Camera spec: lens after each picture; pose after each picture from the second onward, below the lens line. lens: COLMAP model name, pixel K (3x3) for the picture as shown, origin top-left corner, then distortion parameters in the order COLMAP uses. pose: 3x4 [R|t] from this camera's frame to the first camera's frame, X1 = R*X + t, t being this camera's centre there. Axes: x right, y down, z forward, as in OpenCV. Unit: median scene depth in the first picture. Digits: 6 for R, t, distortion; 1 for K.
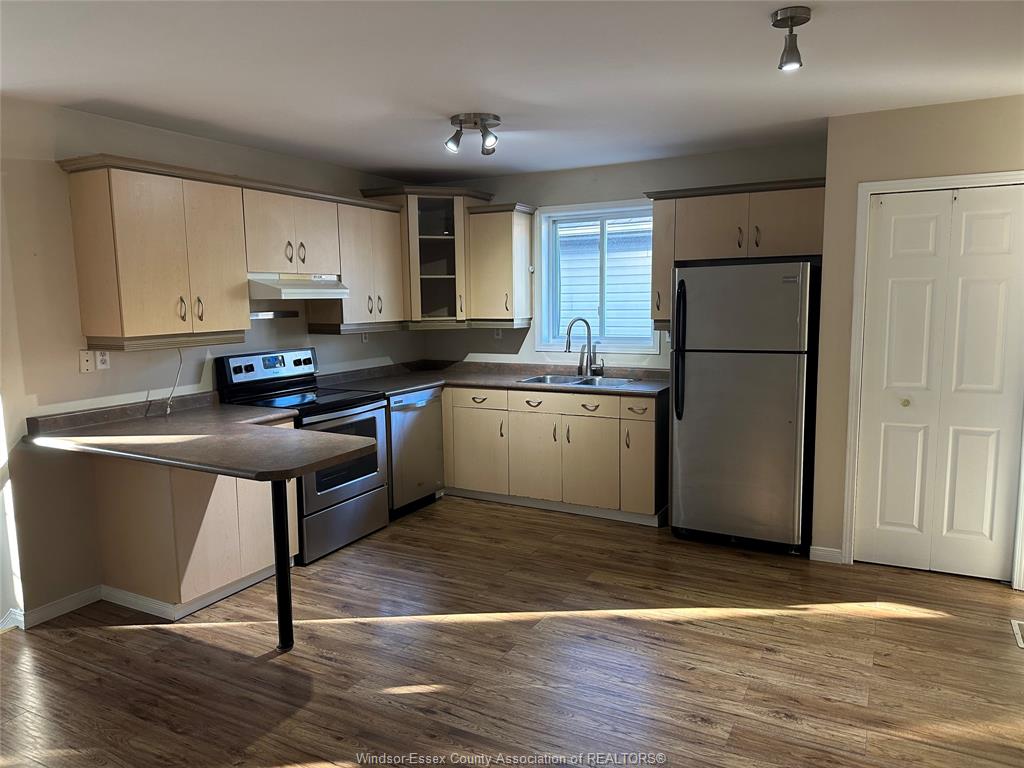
lens RADIAL K [[716.4, 0, 509.8], [0, 716.4, 388.1], [0, 0, 1]] dist [0.051259, -0.065168]
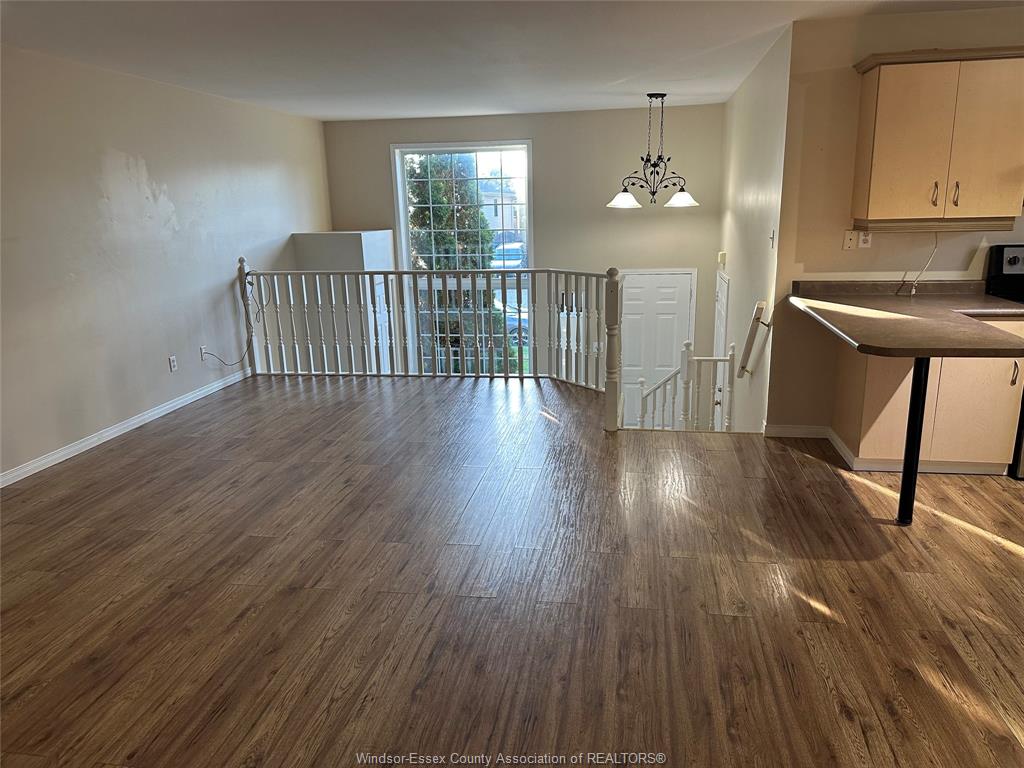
lens RADIAL K [[716.4, 0, 519.8], [0, 716.4, 381.1], [0, 0, 1]] dist [0.051259, -0.065168]
pose [[0.322580, 0.233677, -0.917244, 0.350639], [-0.104344, 0.971920, 0.210910, -0.005232], [0.940773, 0.027674, 0.337905, 0.090497]]
